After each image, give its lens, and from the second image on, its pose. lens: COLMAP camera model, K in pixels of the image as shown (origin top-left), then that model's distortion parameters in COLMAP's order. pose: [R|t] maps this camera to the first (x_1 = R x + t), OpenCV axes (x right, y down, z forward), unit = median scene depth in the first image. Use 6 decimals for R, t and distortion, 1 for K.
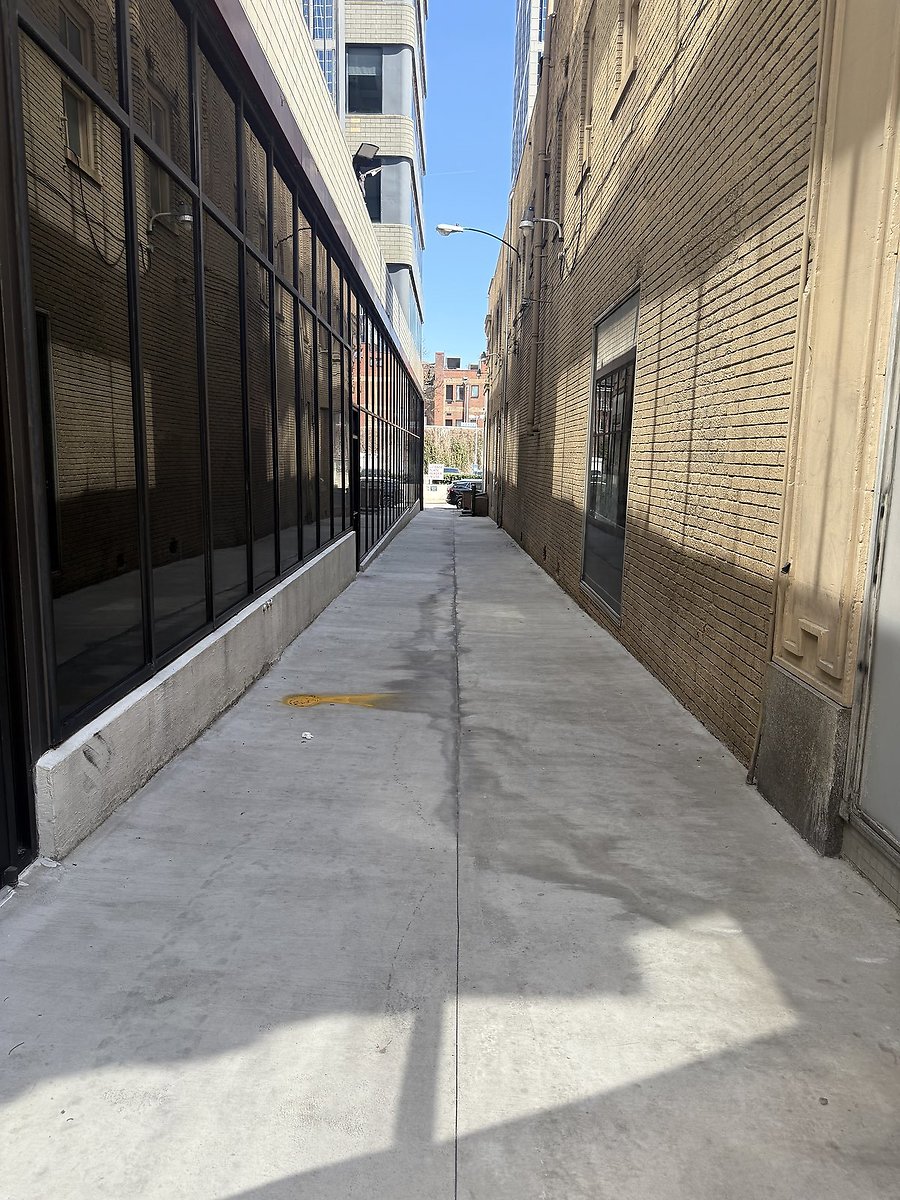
lens RADIAL K [[841.3, 0, 442.7], [0, 841.3, 599.2], [0, 0, 1]] dist [0.056280, -0.066181]
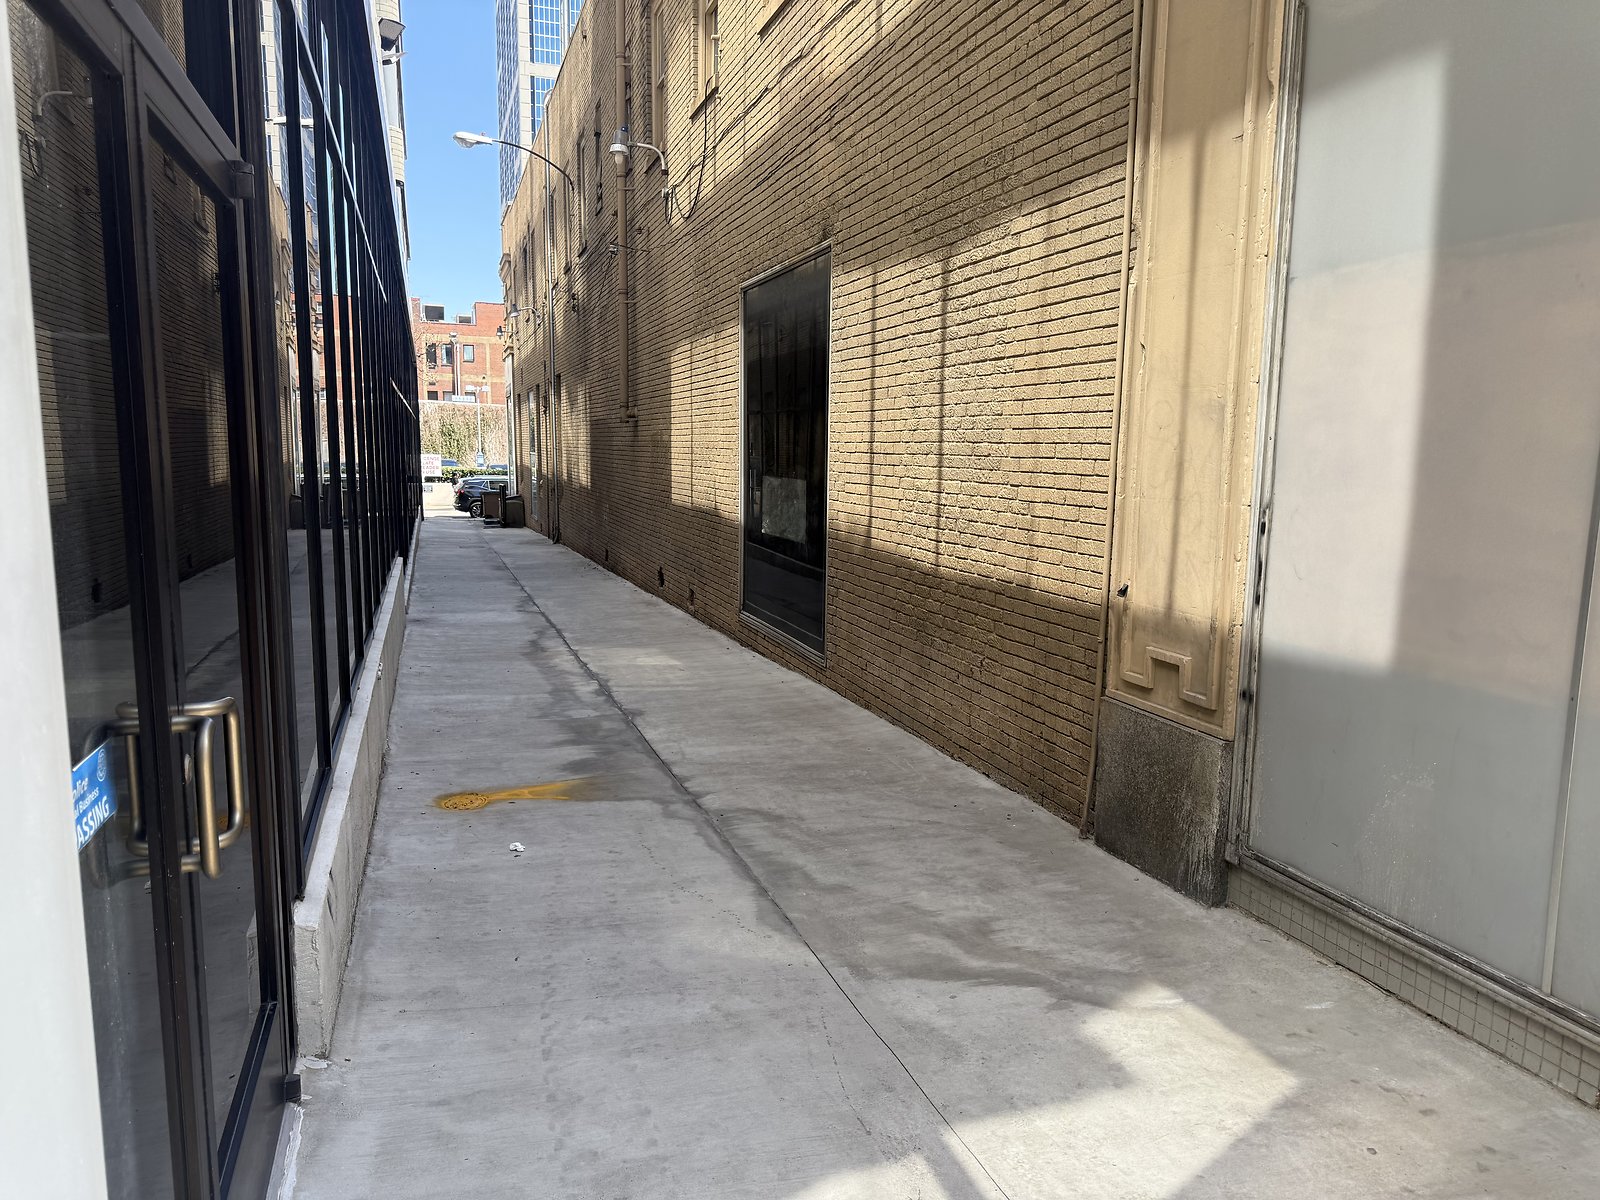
lens RADIAL K [[1121.7, 0, 786.8], [0, 1121.7, 615.5], [0, 0, 1]] dist [0.056280, -0.066181]
pose [[0.950773, -0.057095, 0.304582, -0.254959], [0.061455, 0.998099, -0.004737, -0.023477], [-0.303732, 0.023221, 0.952474, -0.017023]]
